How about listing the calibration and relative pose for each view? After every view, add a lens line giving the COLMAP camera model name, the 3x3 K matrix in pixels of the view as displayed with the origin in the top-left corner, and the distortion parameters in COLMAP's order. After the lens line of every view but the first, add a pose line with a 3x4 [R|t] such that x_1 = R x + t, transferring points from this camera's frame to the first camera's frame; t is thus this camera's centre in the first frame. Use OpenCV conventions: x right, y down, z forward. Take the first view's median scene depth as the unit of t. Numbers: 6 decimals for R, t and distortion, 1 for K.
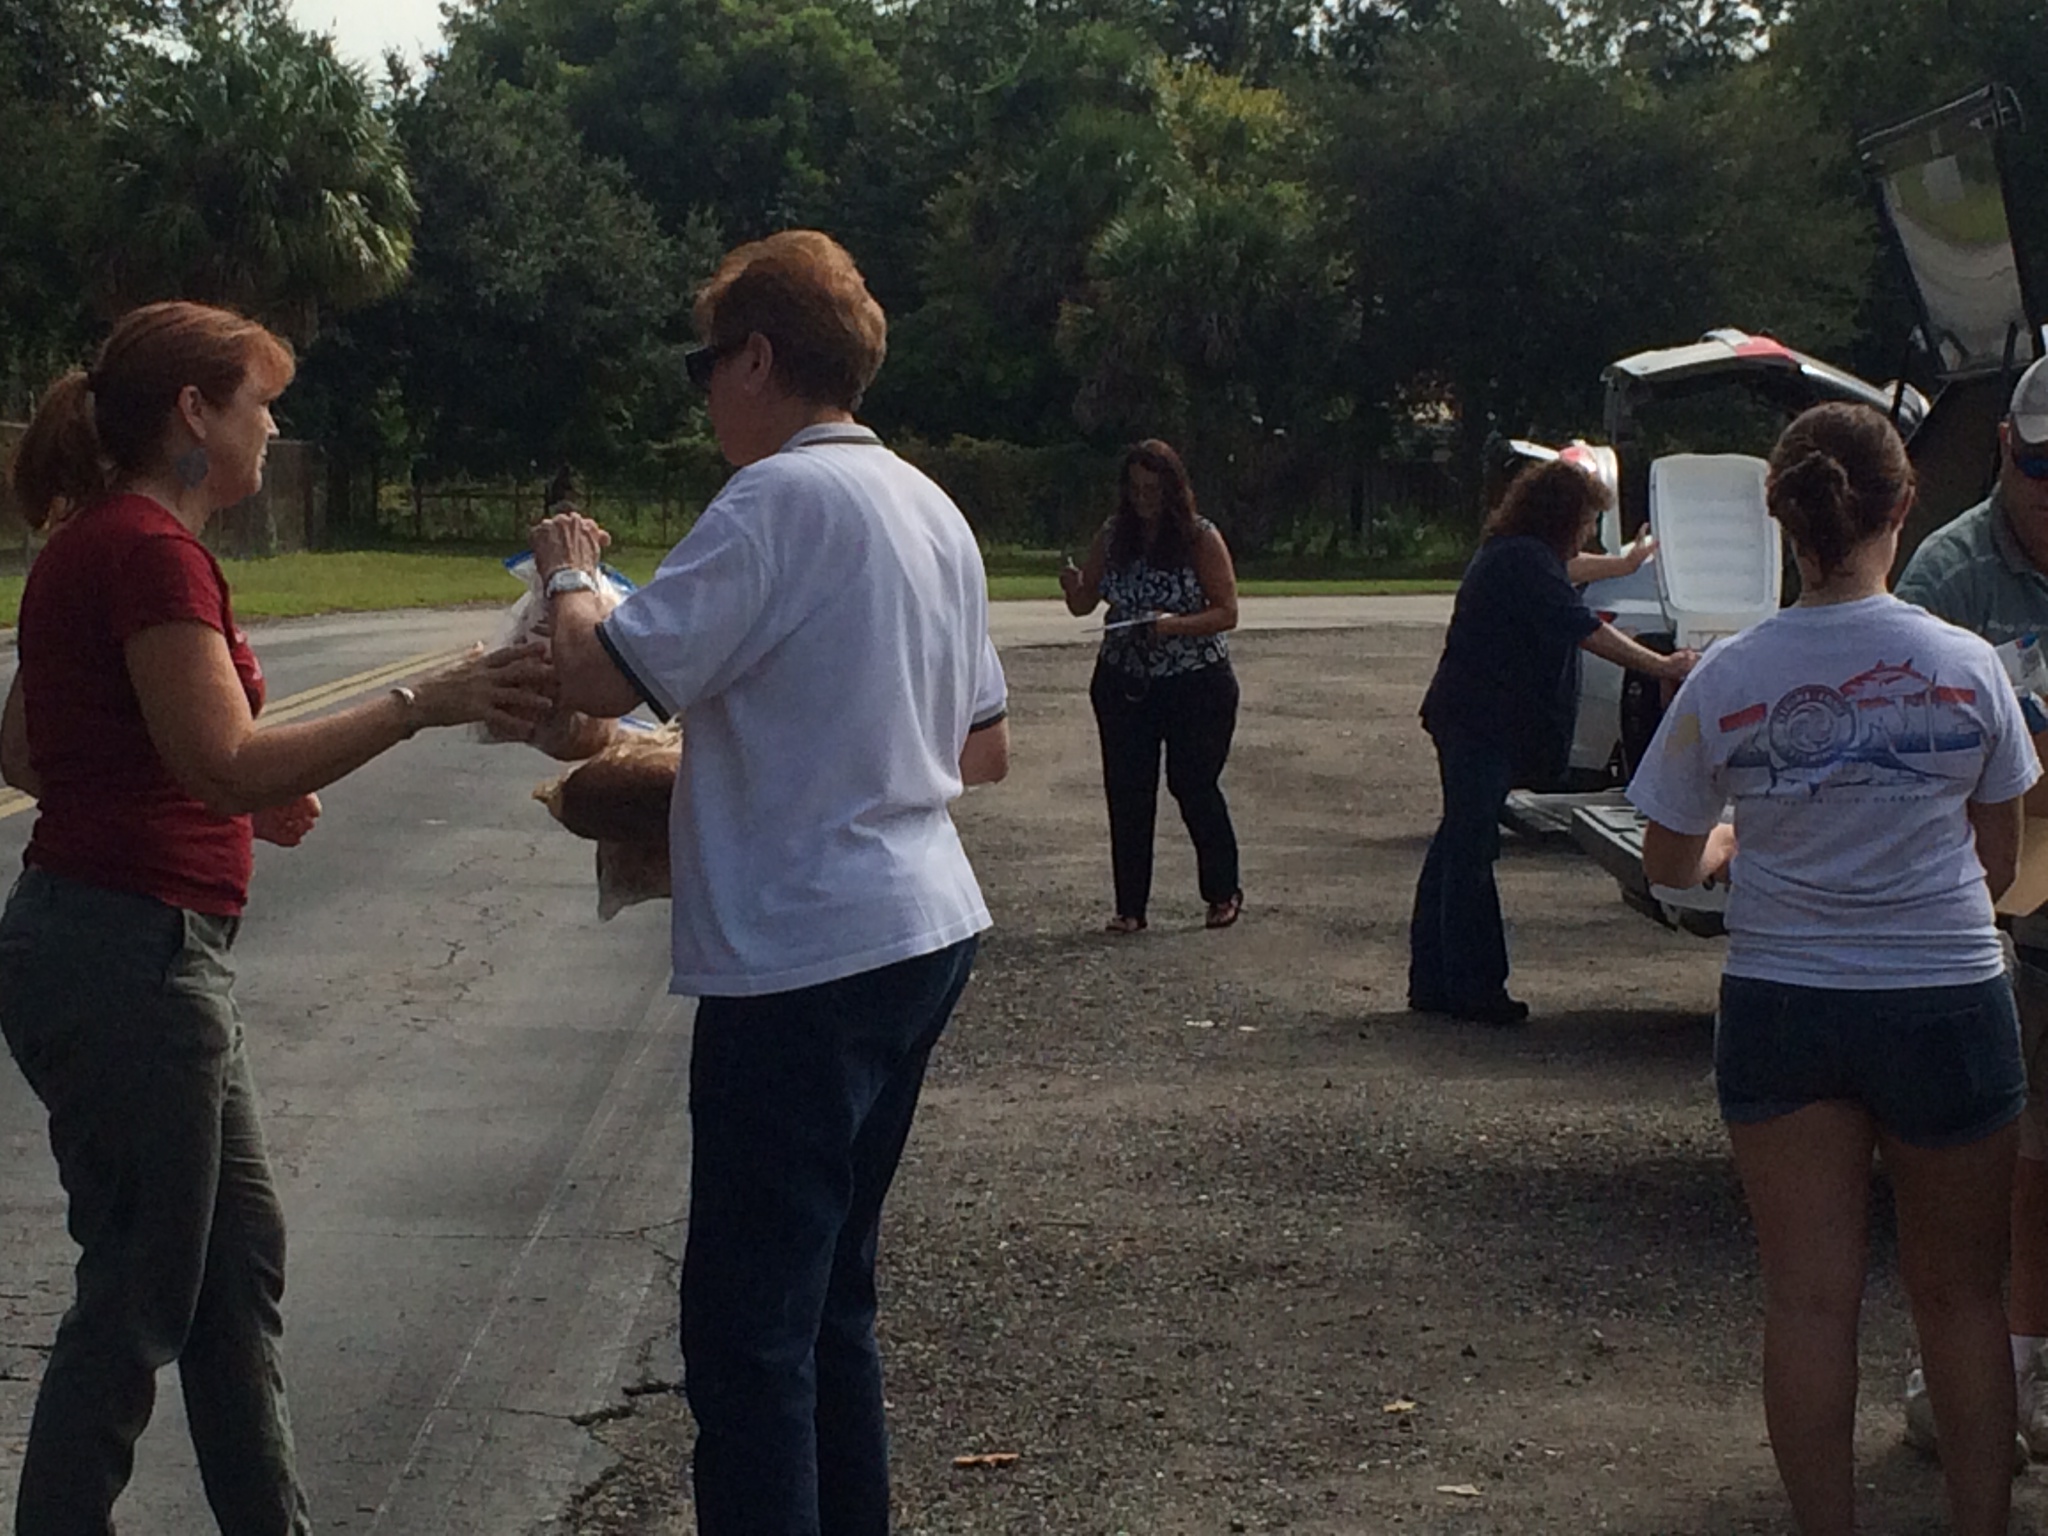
lens RADIAL K [[5061.0, 0, 1024.0], [0, 5061.0, 768.0], [0, 0, 1]] dist [0.198961, -1.272238]
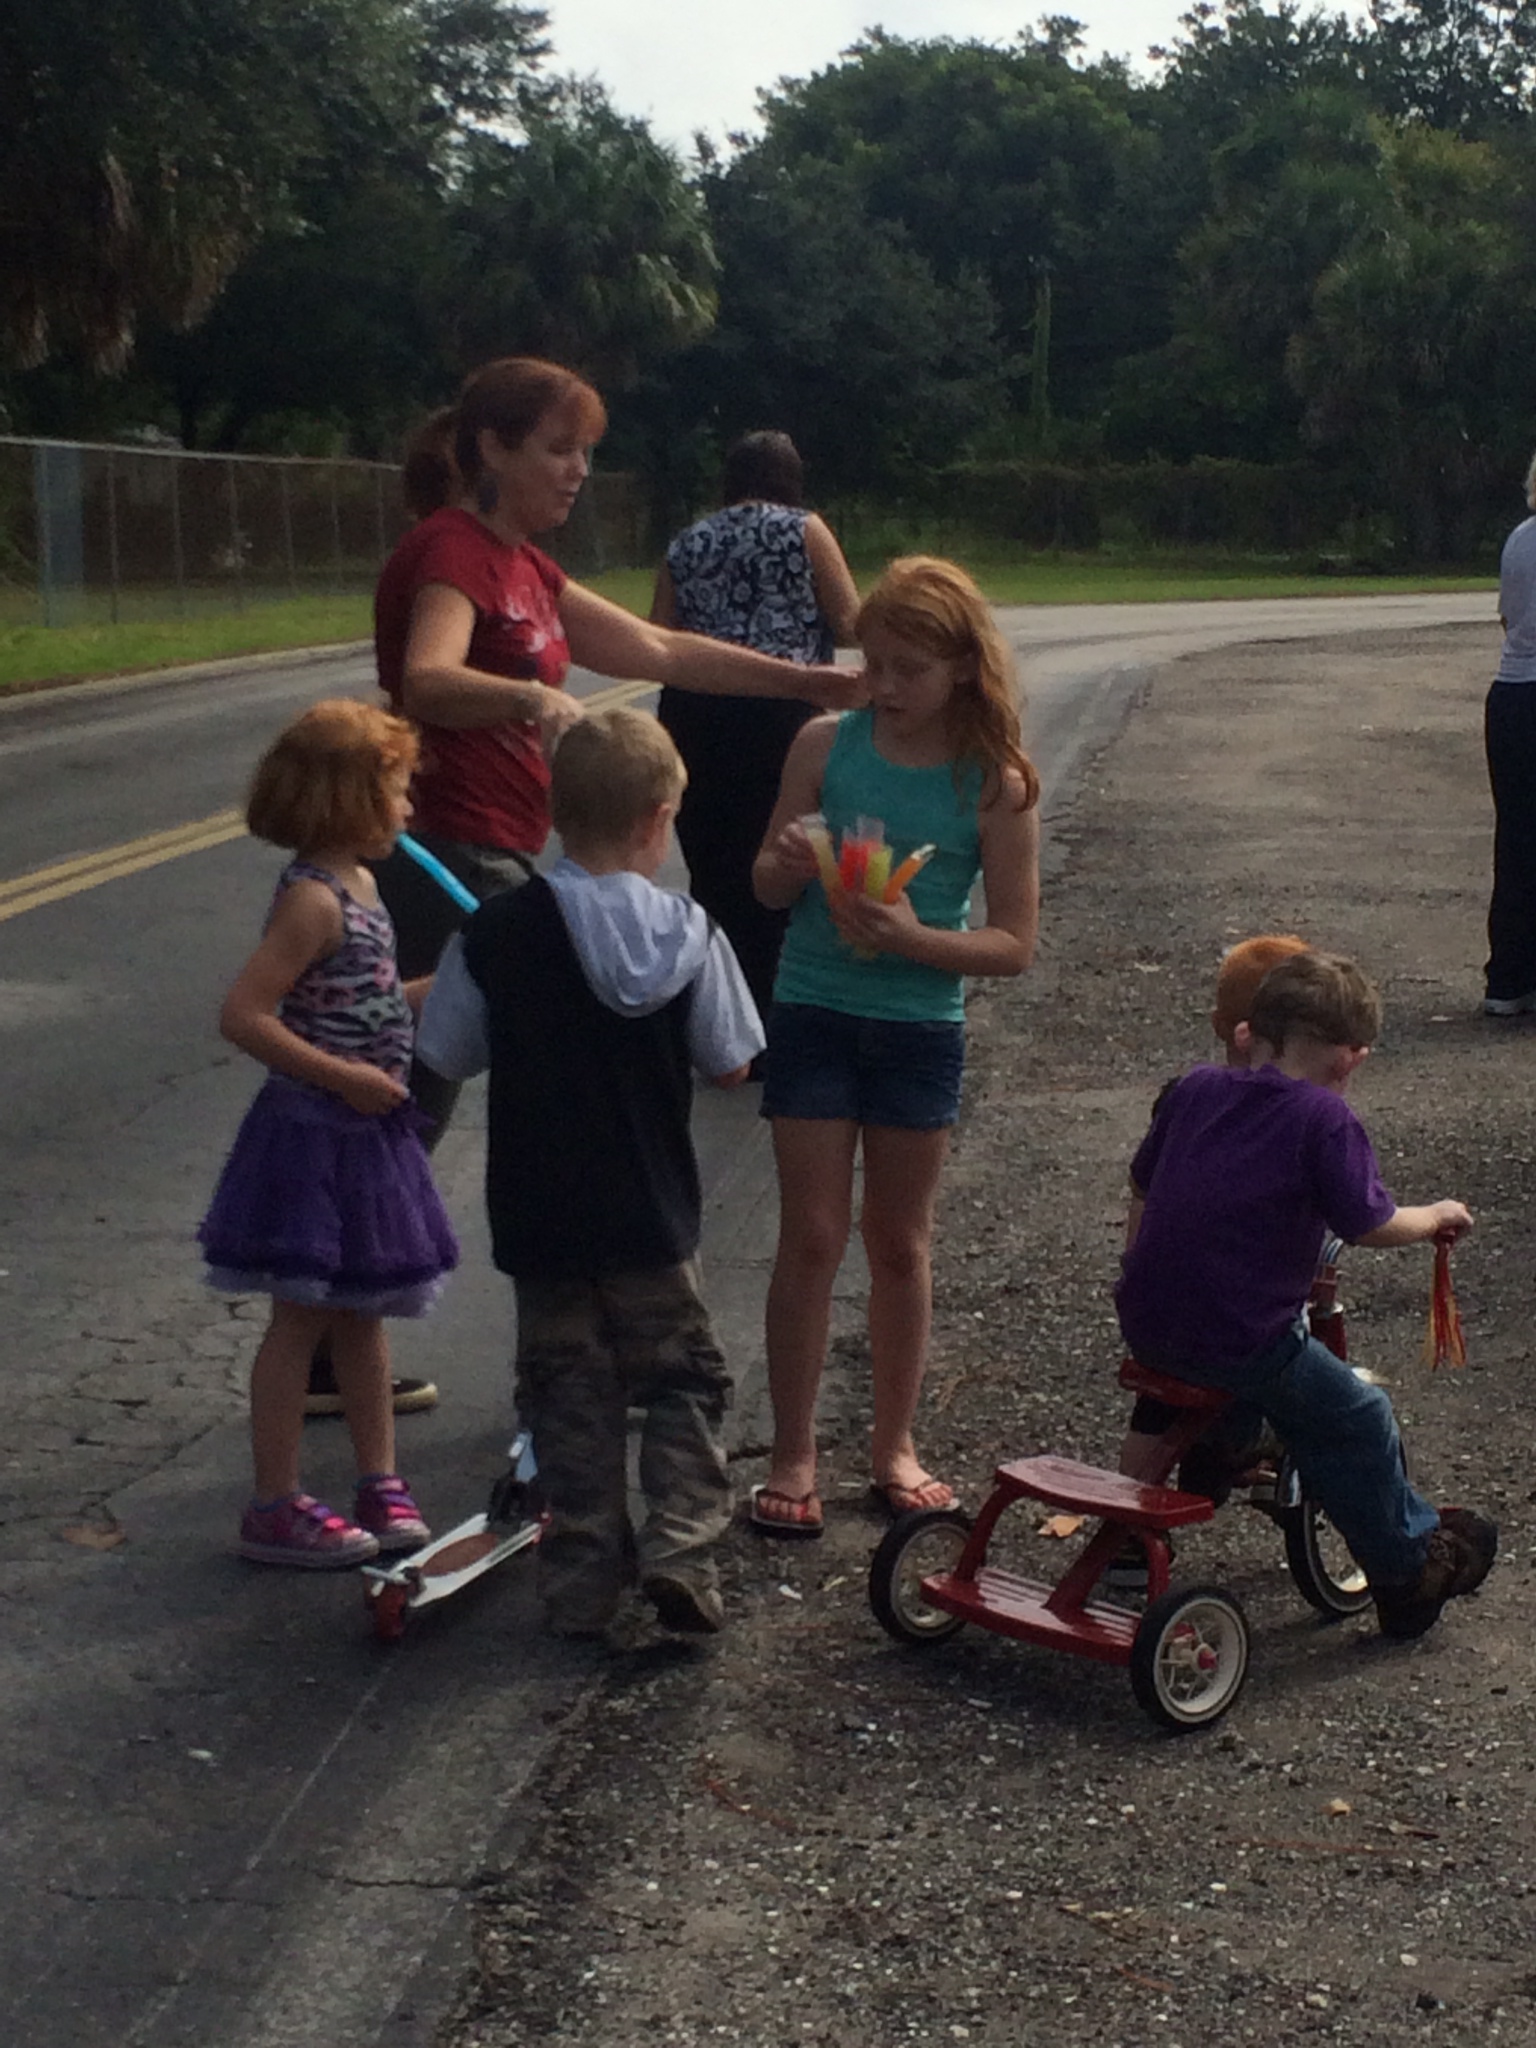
lens RADIAL K [[4222.6, 0, 768.0], [0, 4222.6, 1024.0], [0, 0, 1]] dist [0.041610, 0.598470]
pose [[0.992801, -0.006673, -0.119590, 0.006852], [0.014565, 0.997763, 0.065241, -0.002503], [0.118887, -0.066513, 0.990677, 0.062388]]
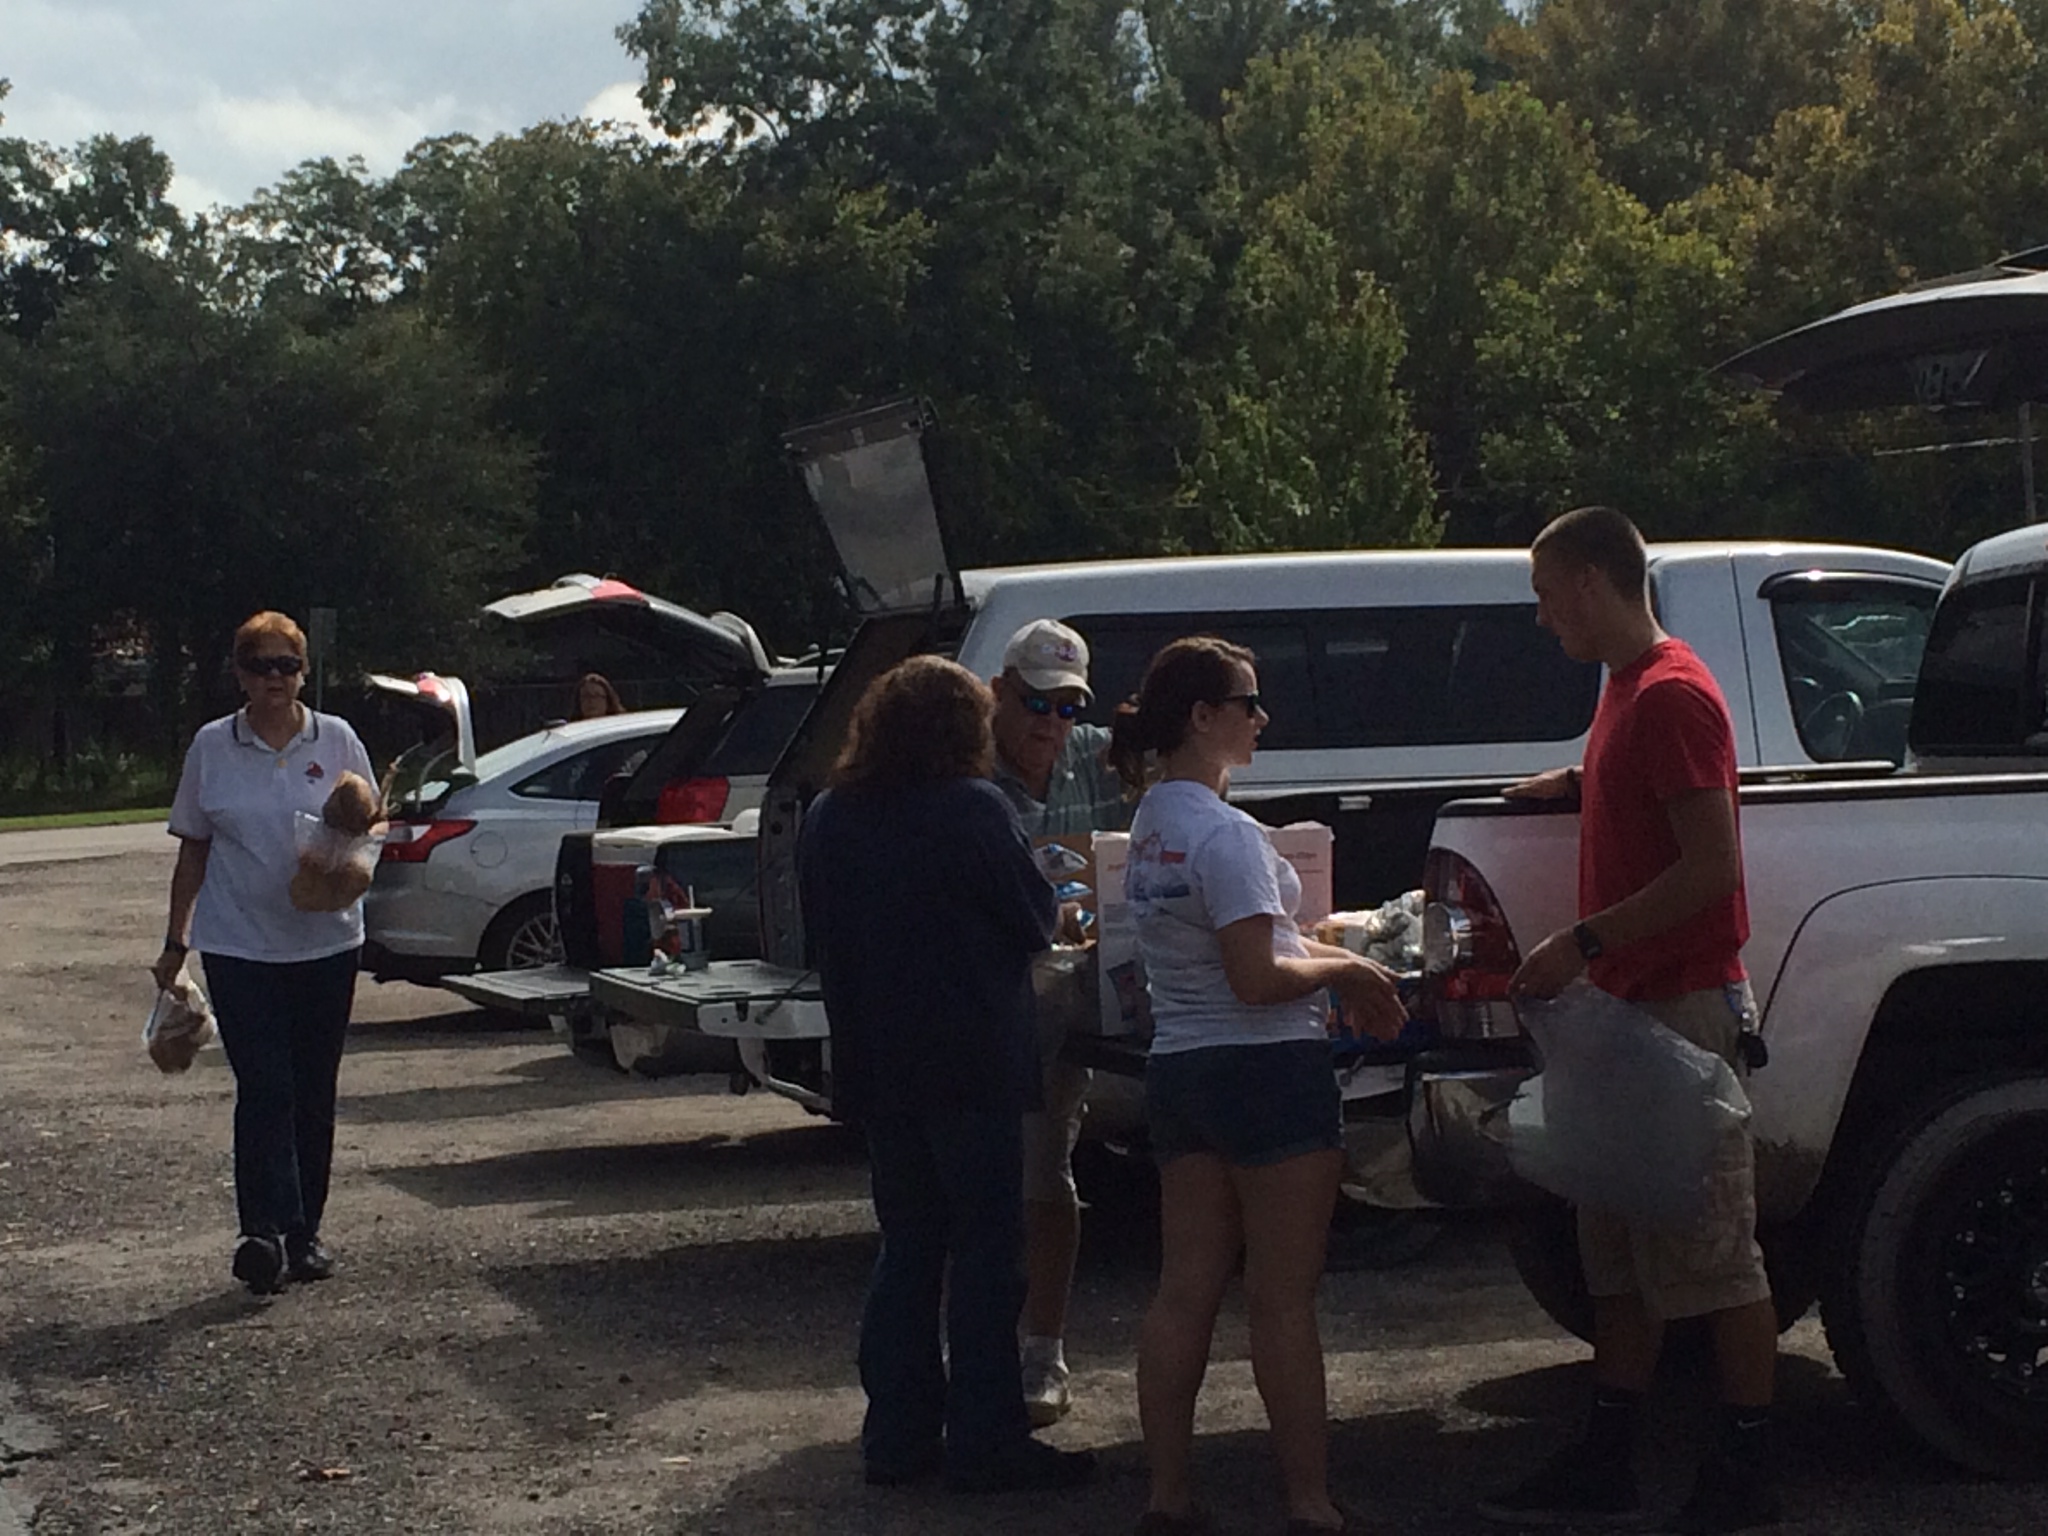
lens RADIAL K [[5253.8, 0, 1022.9], [0, 5253.8, 690.5], [0, 0, 1]] dist [0.088105, 0.428397]
pose [[0.958238, -0.049041, 0.281735, -0.041708], [0.065218, 0.996700, -0.048326, 0.002350], [-0.278436, 0.064682, 0.958274, -0.075293]]
